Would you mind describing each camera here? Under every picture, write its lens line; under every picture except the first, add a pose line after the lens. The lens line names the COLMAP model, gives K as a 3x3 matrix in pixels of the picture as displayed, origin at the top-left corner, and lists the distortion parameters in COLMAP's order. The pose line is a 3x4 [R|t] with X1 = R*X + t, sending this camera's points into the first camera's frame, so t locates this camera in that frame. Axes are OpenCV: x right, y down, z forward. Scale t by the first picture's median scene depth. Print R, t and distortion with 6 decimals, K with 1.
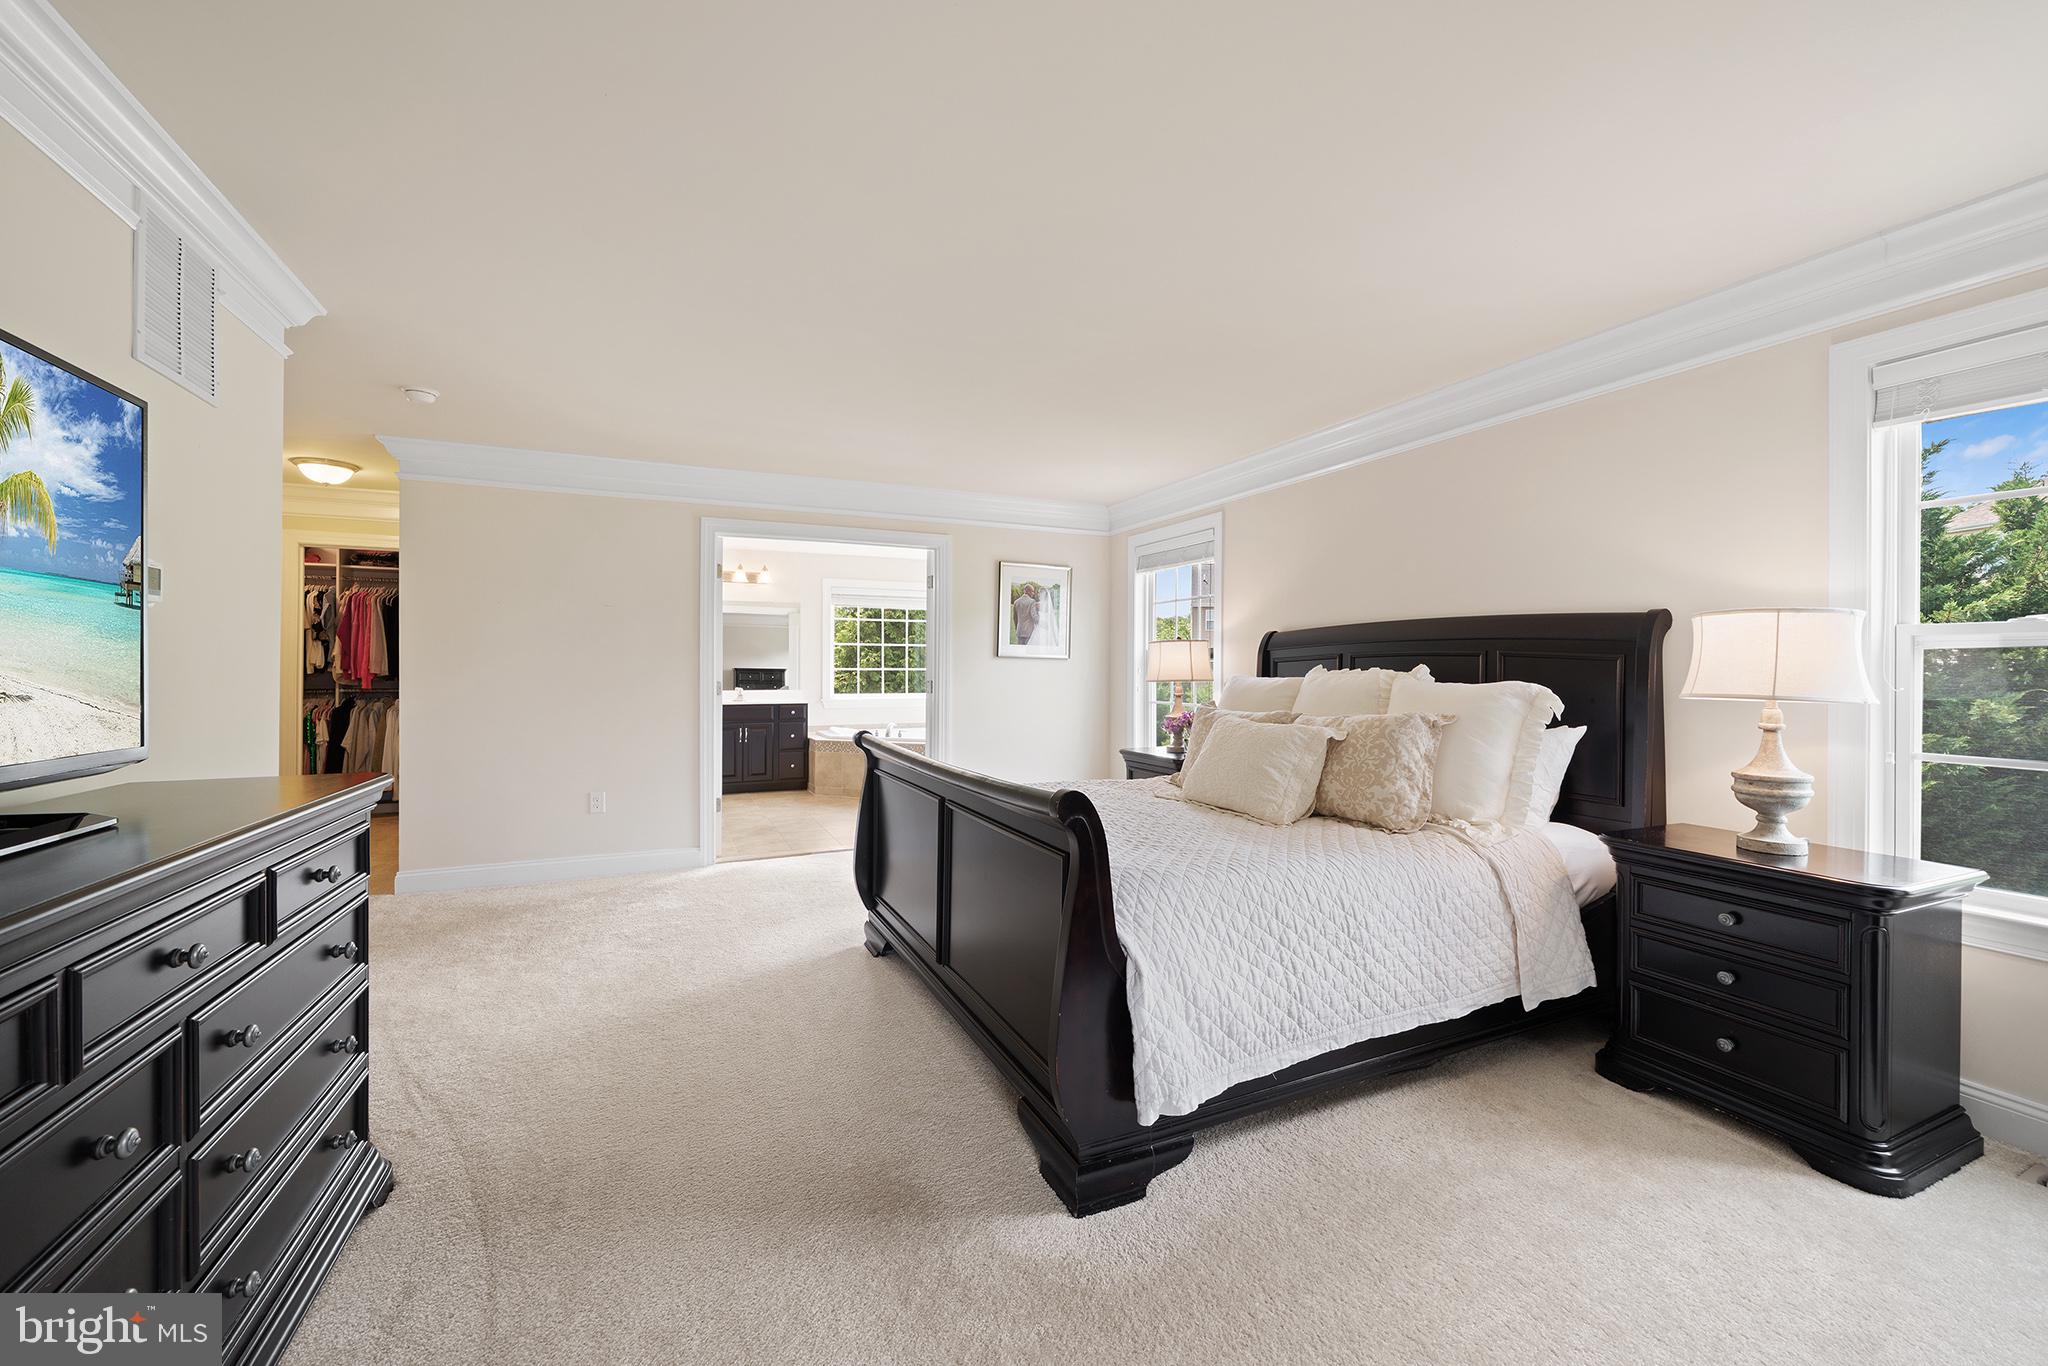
lens RADIAL K [[797.7, 0, 1025.8], [0, 797.7, 672.6], [0, 0, 1]] dist [-0.002351, 0.000209]
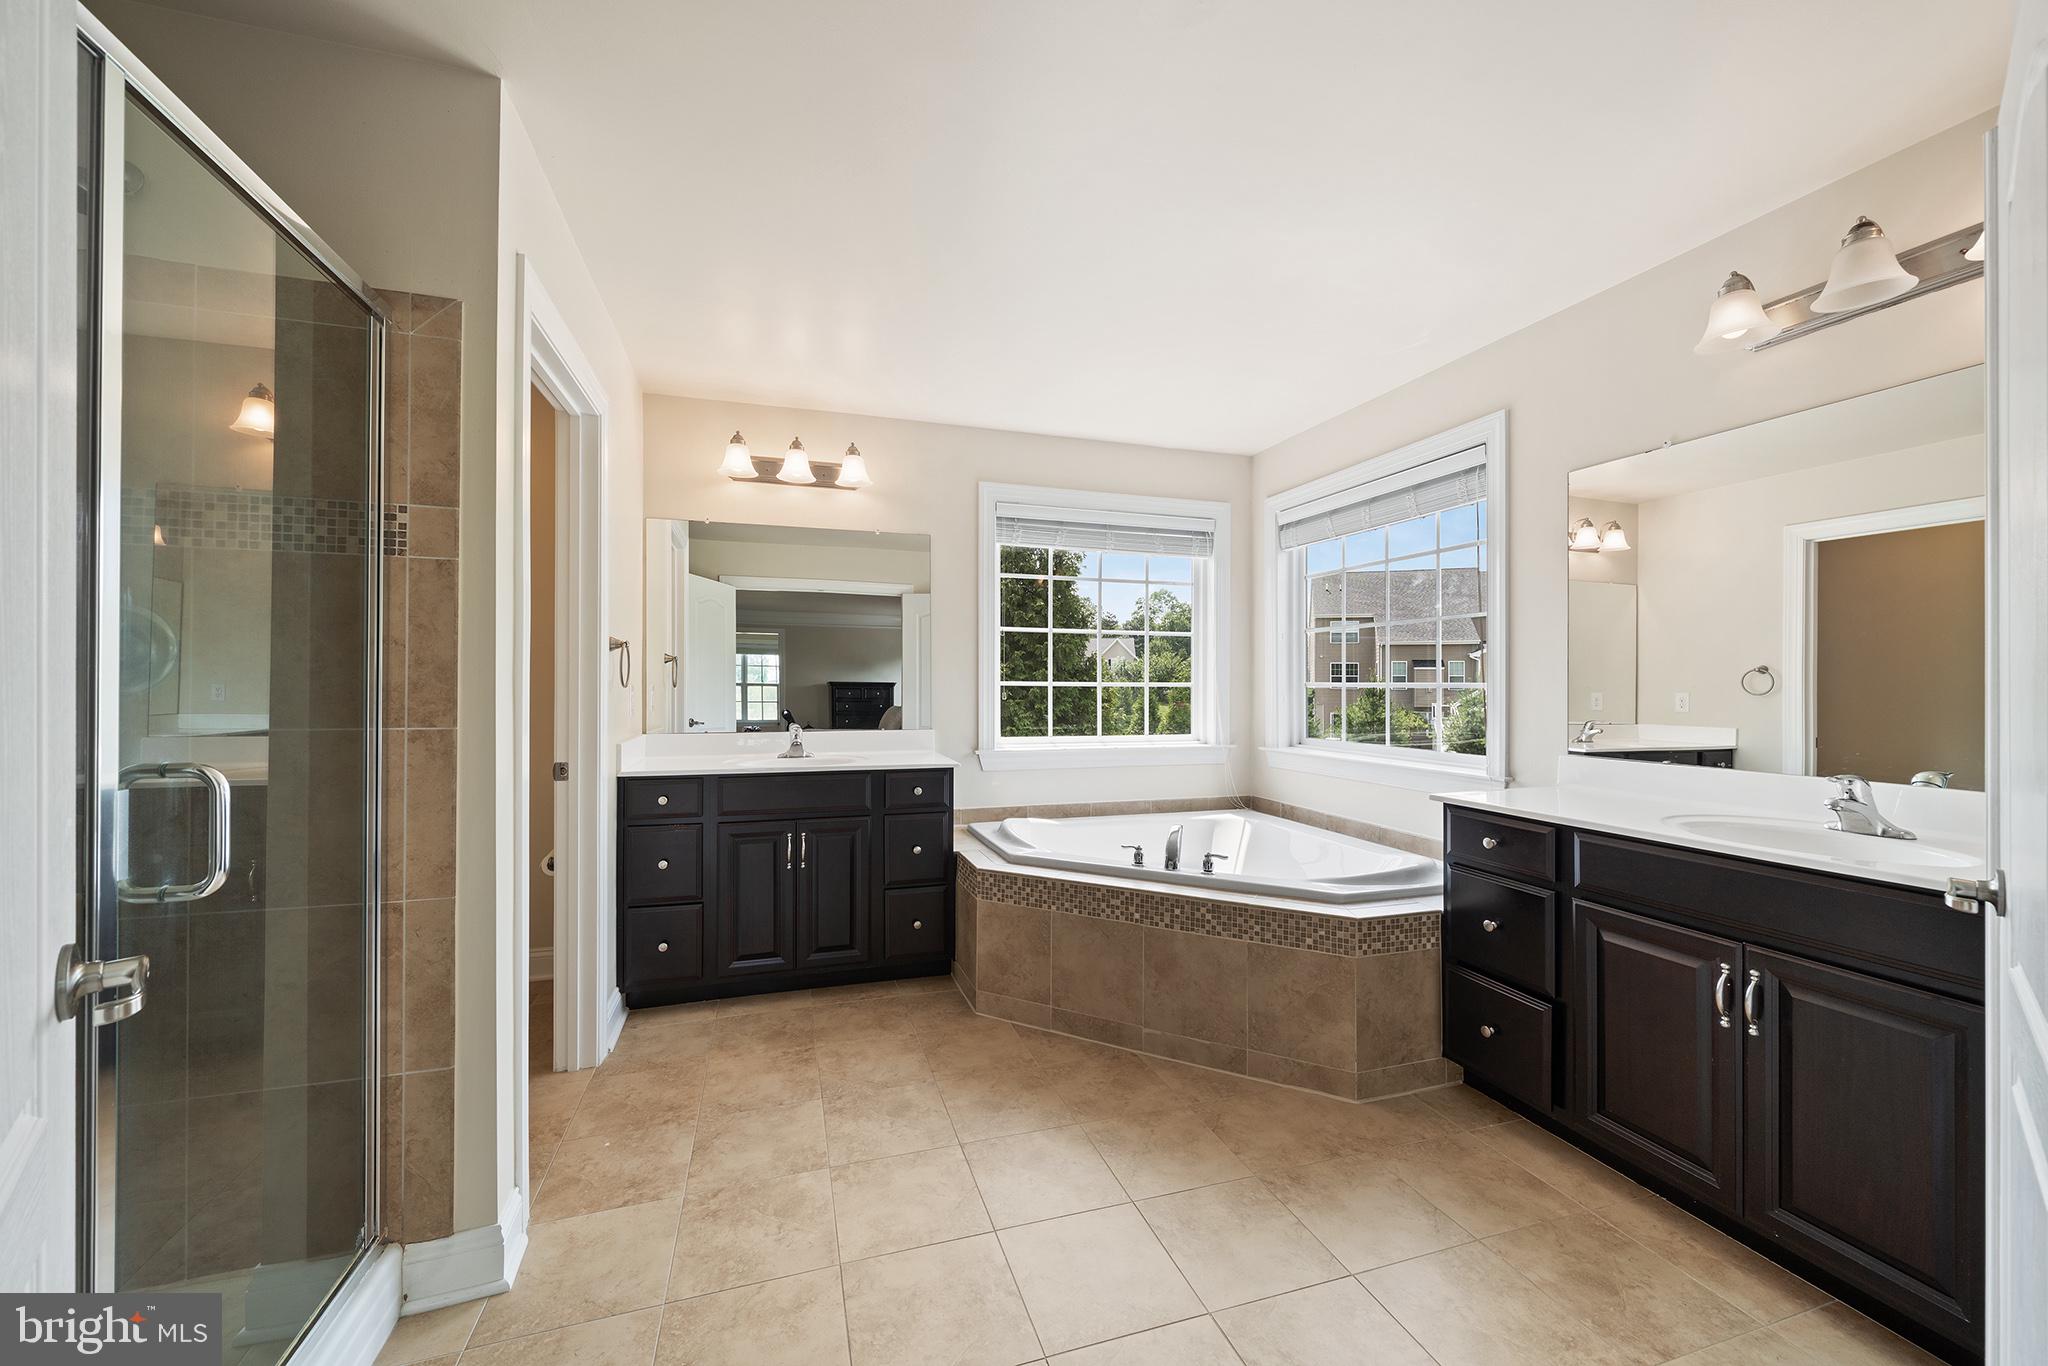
lens RADIAL K [[765.2, 0, 1018.4], [0, 765.2, 681.8], [0, 0, 1]] dist [0.000102, 0.000013]
pose [[0.991272, -0.002275, -0.131814, -0.189989], [0.001432, 0.999978, -0.006488, -0.001994], [0.131826, 0.006243, 0.991253, 0.621285]]
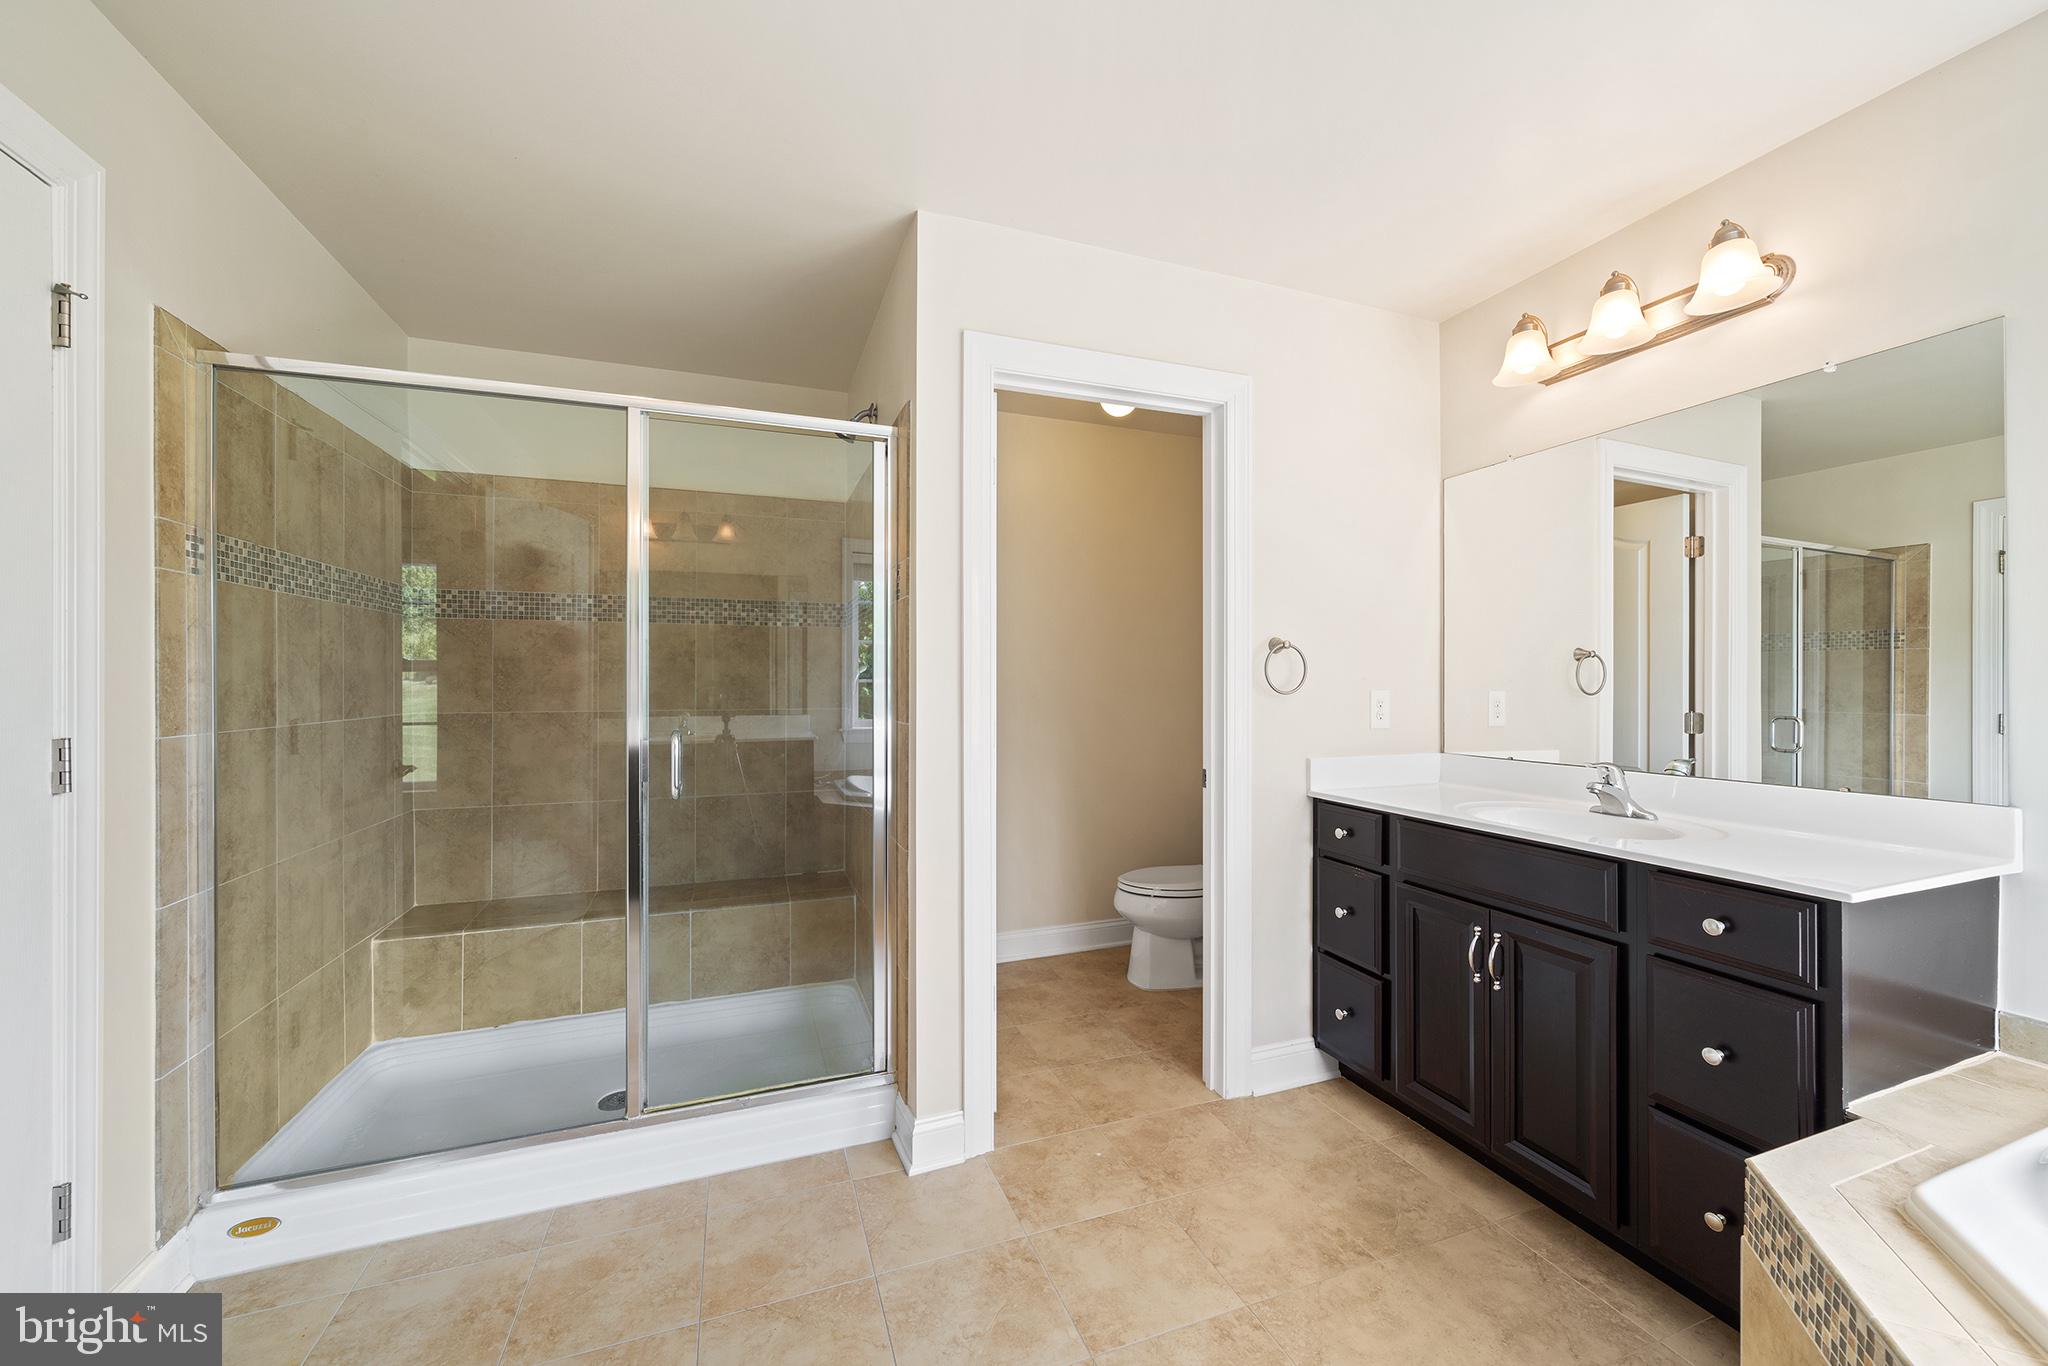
lens RADIAL K [[765.2, 0, 1023.1], [0, 765.2, 684.6], [0, 0, 1]] dist [0.000102, 0.000013]
pose [[-0.072682, -0.005783, -0.997338, -0.104963], [-0.005858, 0.999968, -0.005371, -0.003777], [0.997338, 0.005452, -0.072713, 0.847495]]
